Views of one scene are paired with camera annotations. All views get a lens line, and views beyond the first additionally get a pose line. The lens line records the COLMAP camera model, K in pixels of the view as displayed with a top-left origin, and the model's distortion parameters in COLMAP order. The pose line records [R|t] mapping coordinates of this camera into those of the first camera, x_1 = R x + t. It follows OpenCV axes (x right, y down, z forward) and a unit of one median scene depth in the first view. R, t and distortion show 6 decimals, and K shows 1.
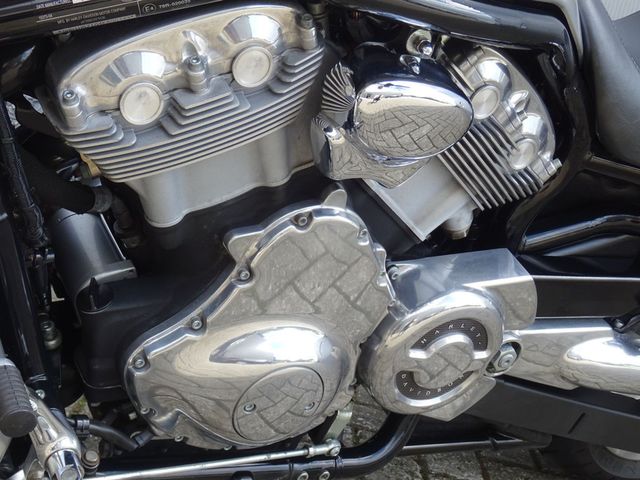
lens RADIAL K [[1060.5, 0, 320.0], [0, 1060.5, 240.0], [0, 0, 1]] dist [-0.023765, -0.068908]
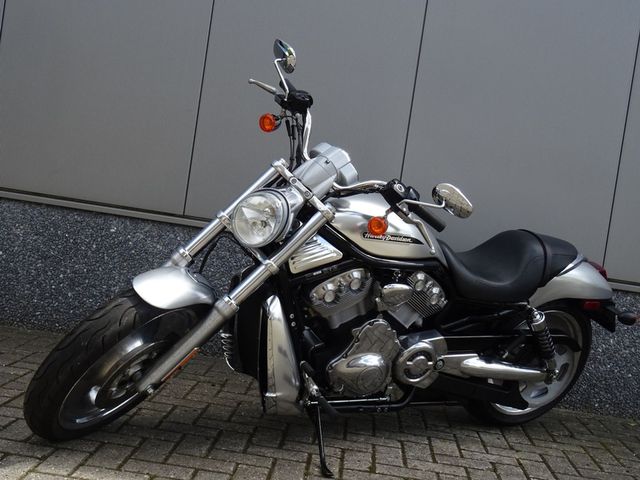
lens RADIAL K [[844.9, 0, 320.0], [0, 844.9, 240.0], [0, 0, 1]] dist [-0.010615, -0.004374]
pose [[0.993490, -0.102634, -0.049428, -0.016520], [0.092686, 0.980540, -0.173062, 0.168812], [0.066229, 0.167354, 0.983670, -1.739226]]
